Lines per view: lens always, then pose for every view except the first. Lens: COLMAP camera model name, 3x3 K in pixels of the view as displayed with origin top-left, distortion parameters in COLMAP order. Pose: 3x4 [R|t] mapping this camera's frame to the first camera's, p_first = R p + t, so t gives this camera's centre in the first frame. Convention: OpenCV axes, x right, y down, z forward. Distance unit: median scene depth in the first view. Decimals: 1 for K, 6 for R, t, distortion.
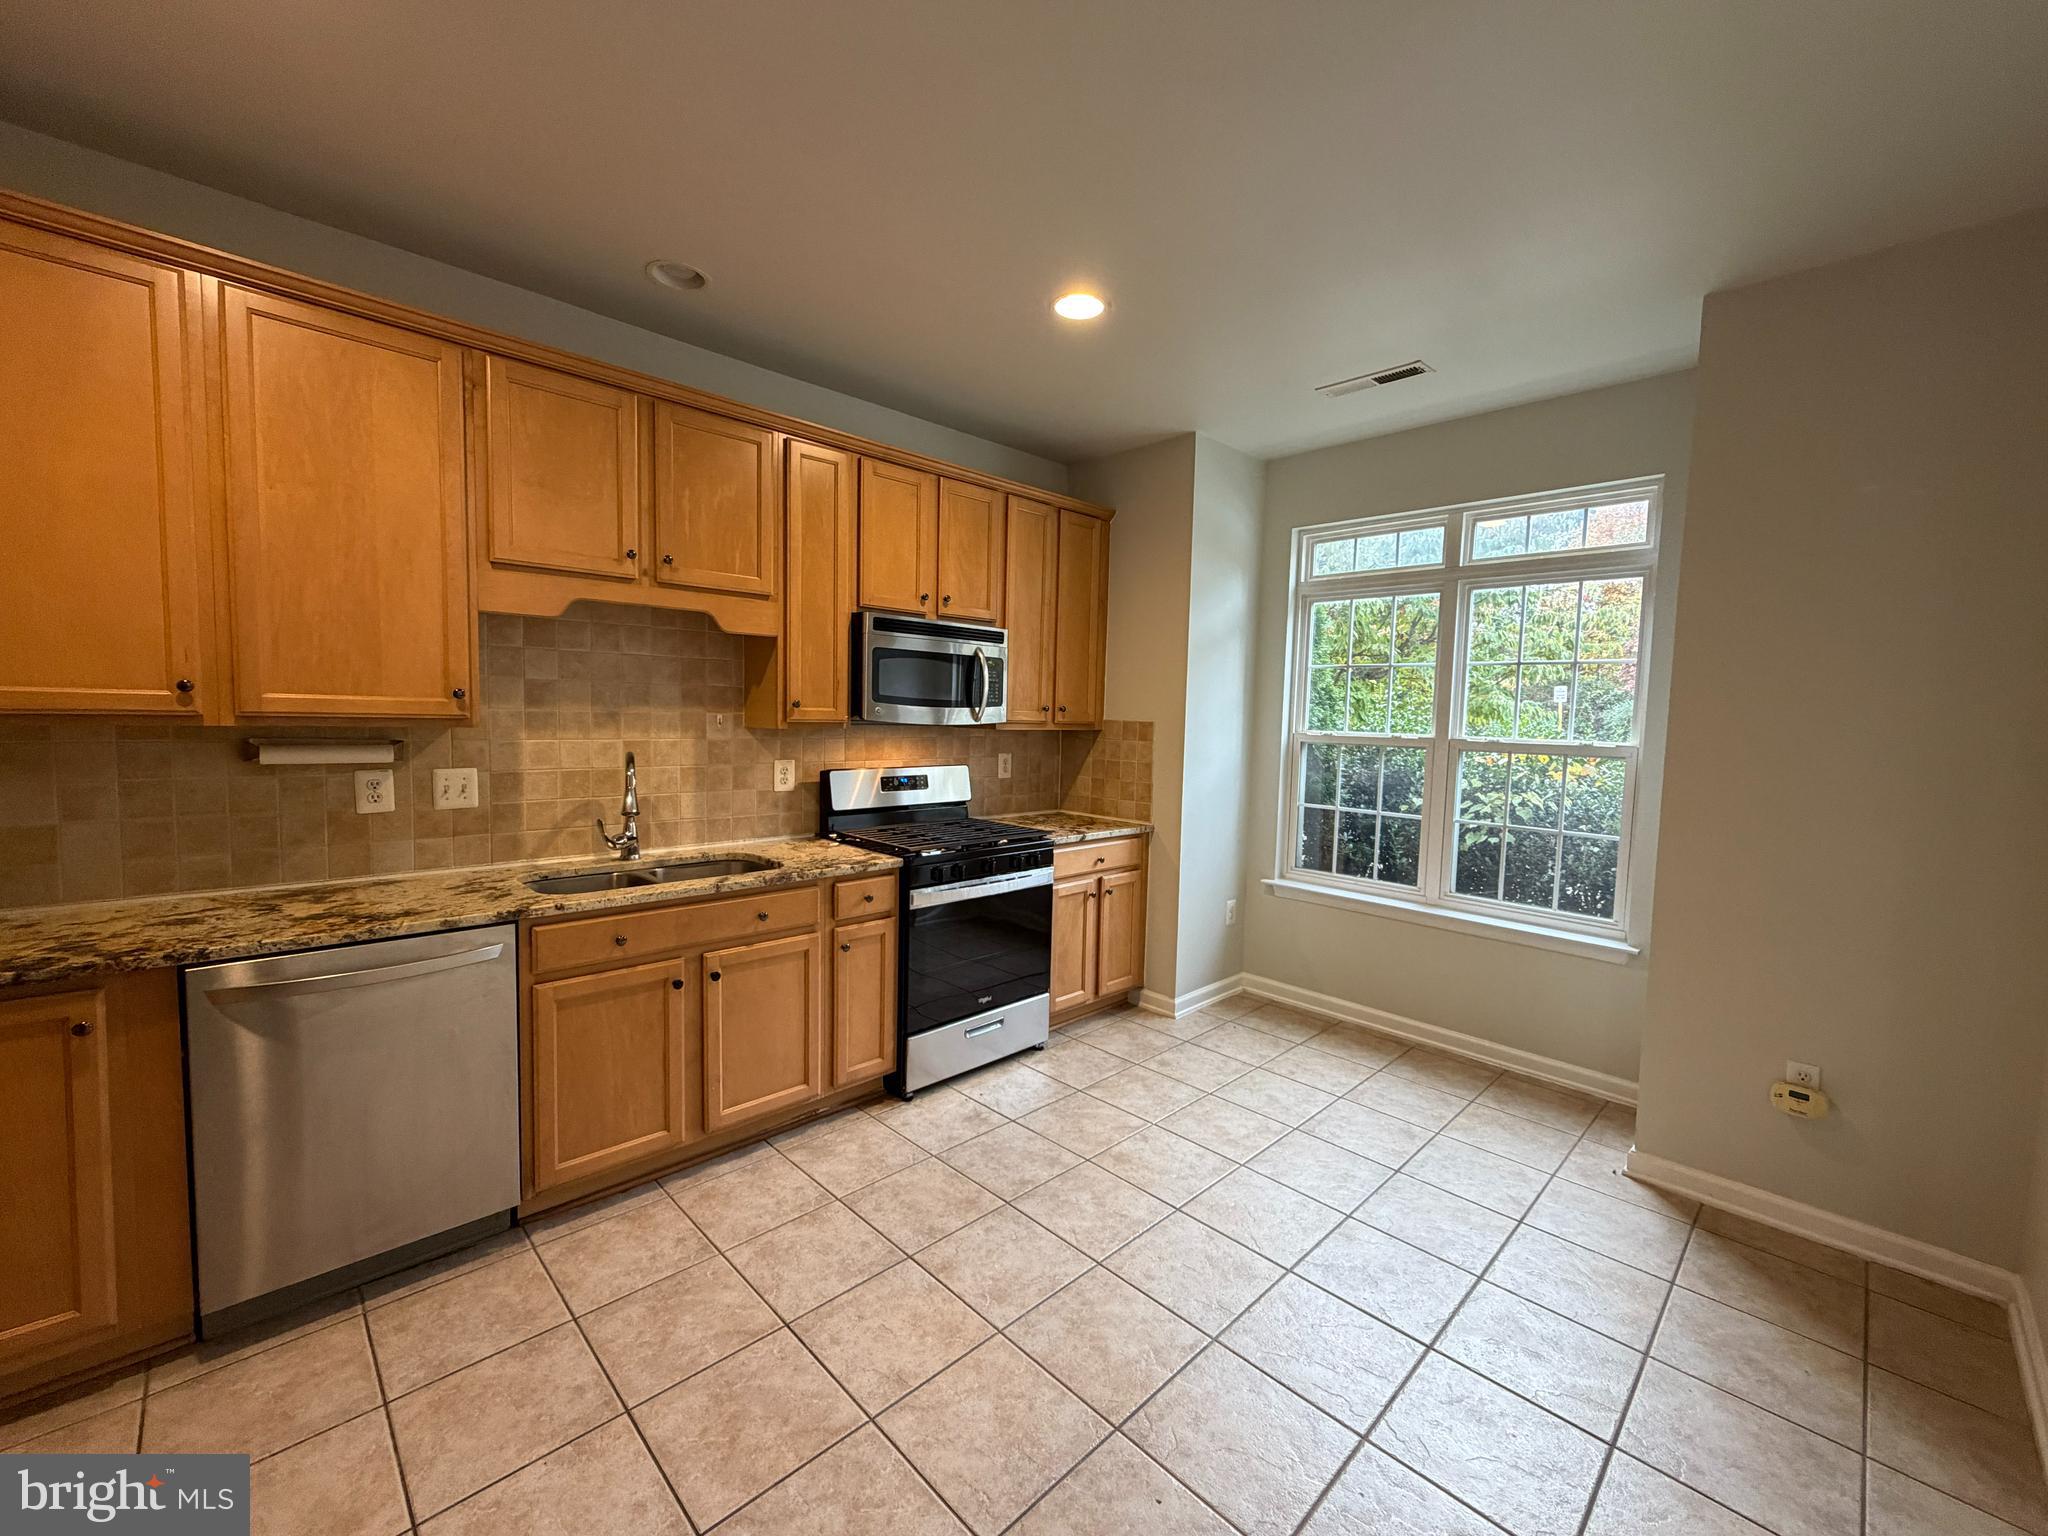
lens RADIAL K [[816.7, 0, 1023.1], [0, 816.7, 771.5], [0, 0, 1]] dist [0.000860, -0.000476]
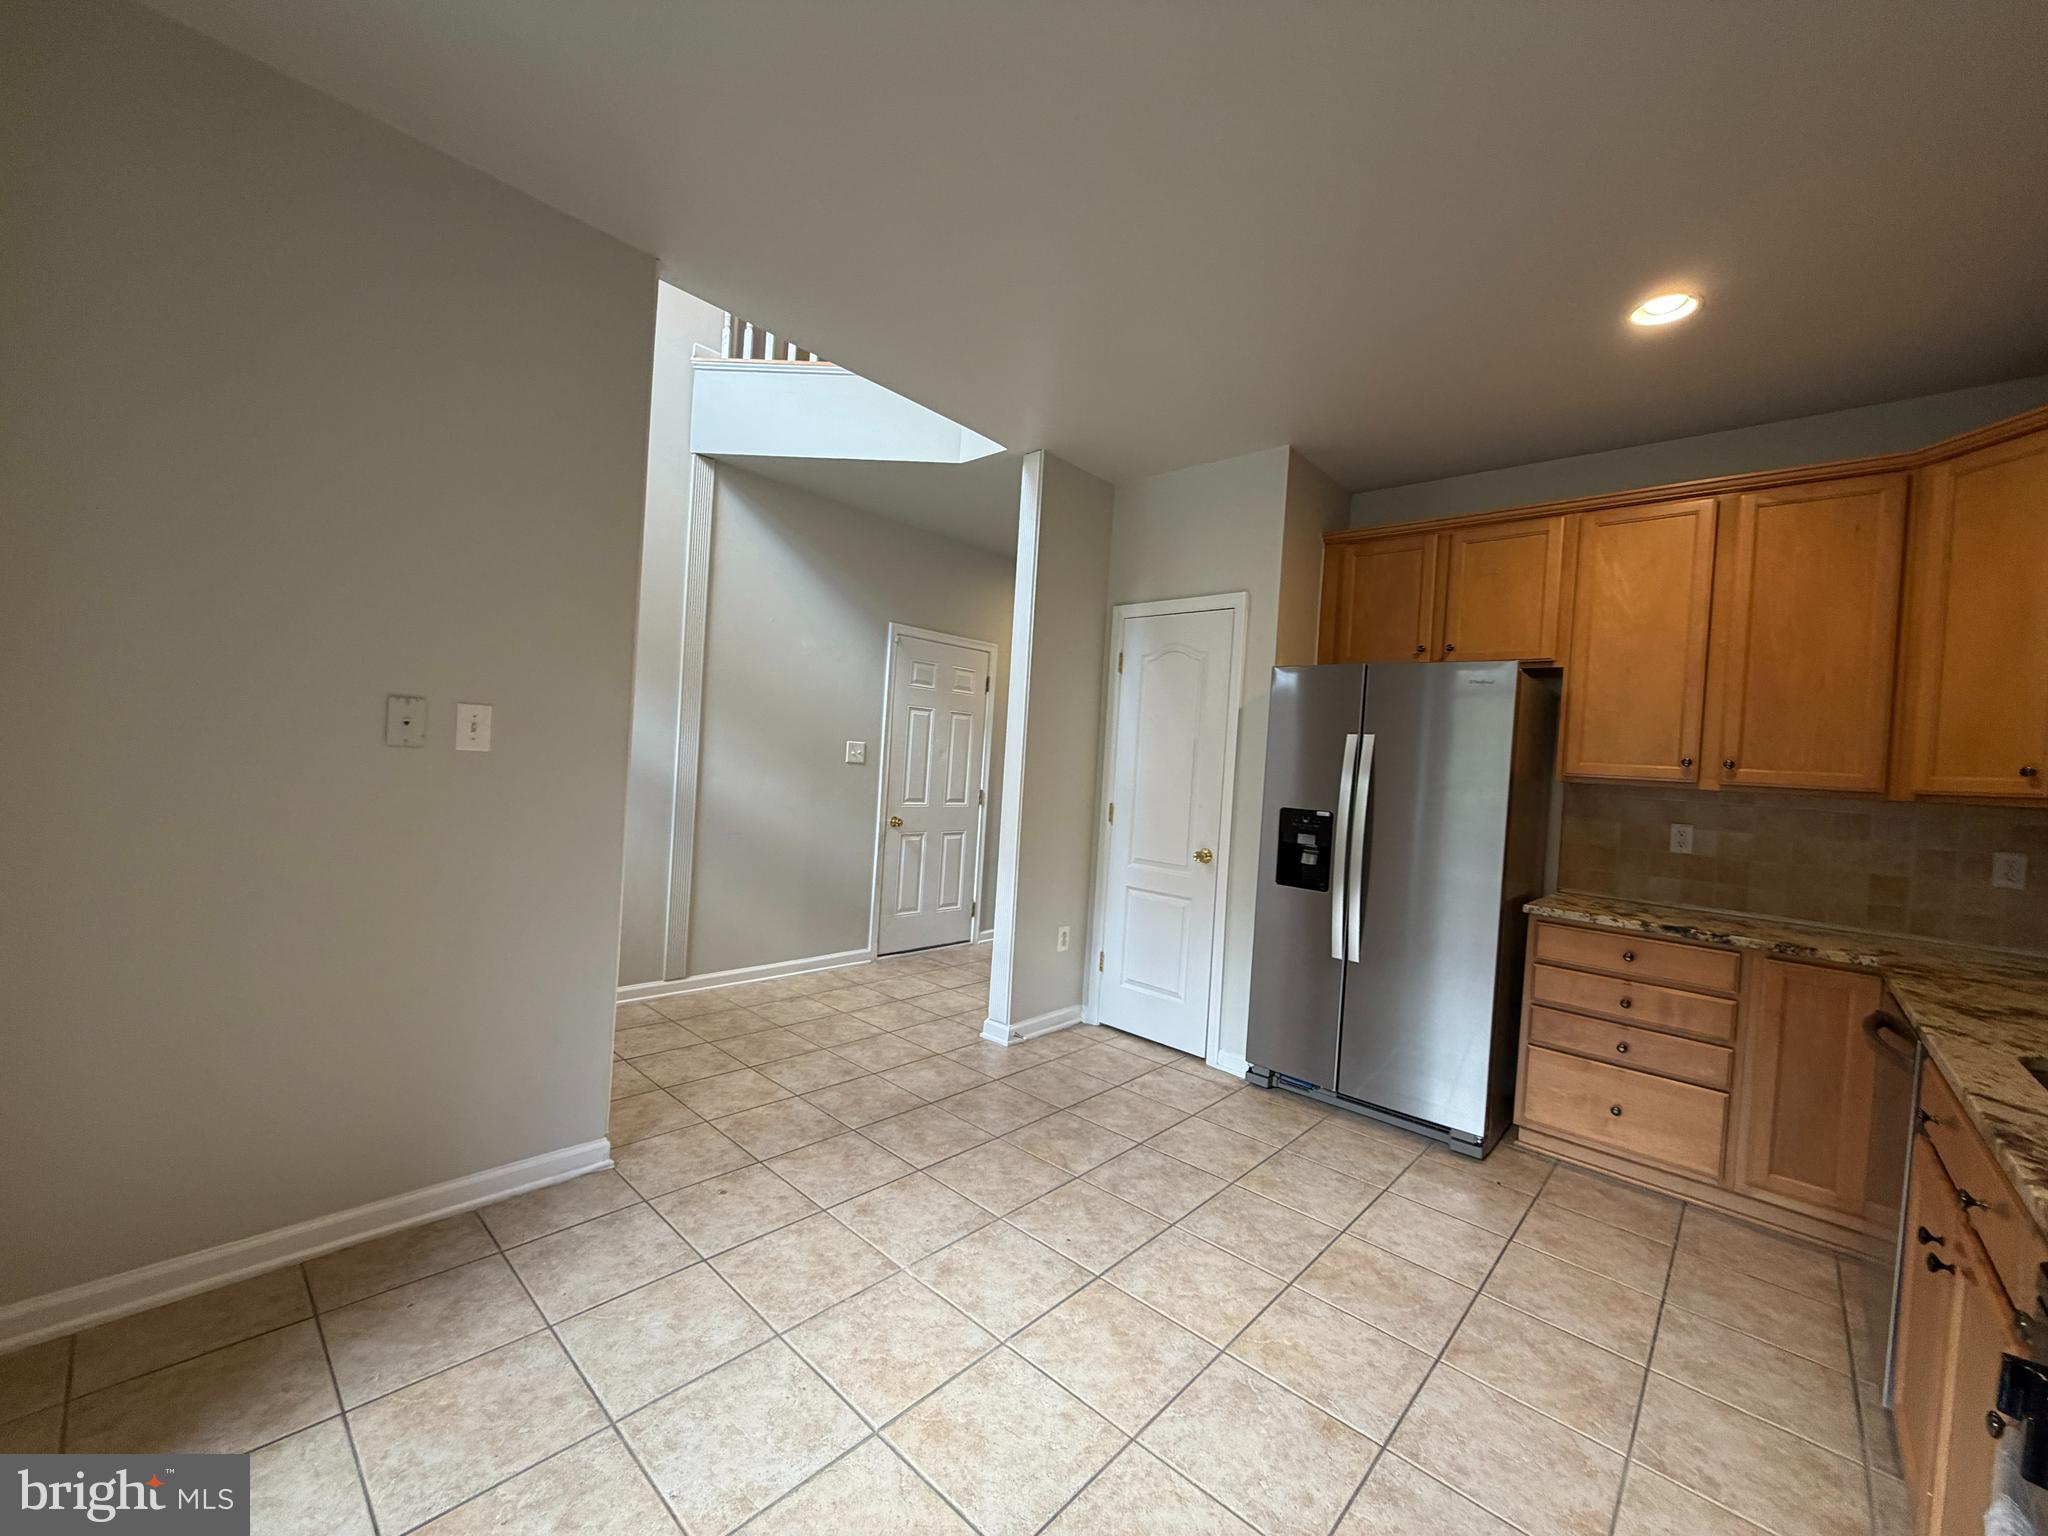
lens RADIAL K [[816.7, 0, 1024.7], [0, 816.7, 762.0], [0, 0, 1]] dist [0.000860, -0.000476]
pose [[-0.994681, -0.089988, -0.050115, 0.228197], [-0.093598, 0.992775, 0.075079, -0.045571], [0.042997, 0.079370, -0.995917, 1.365505]]
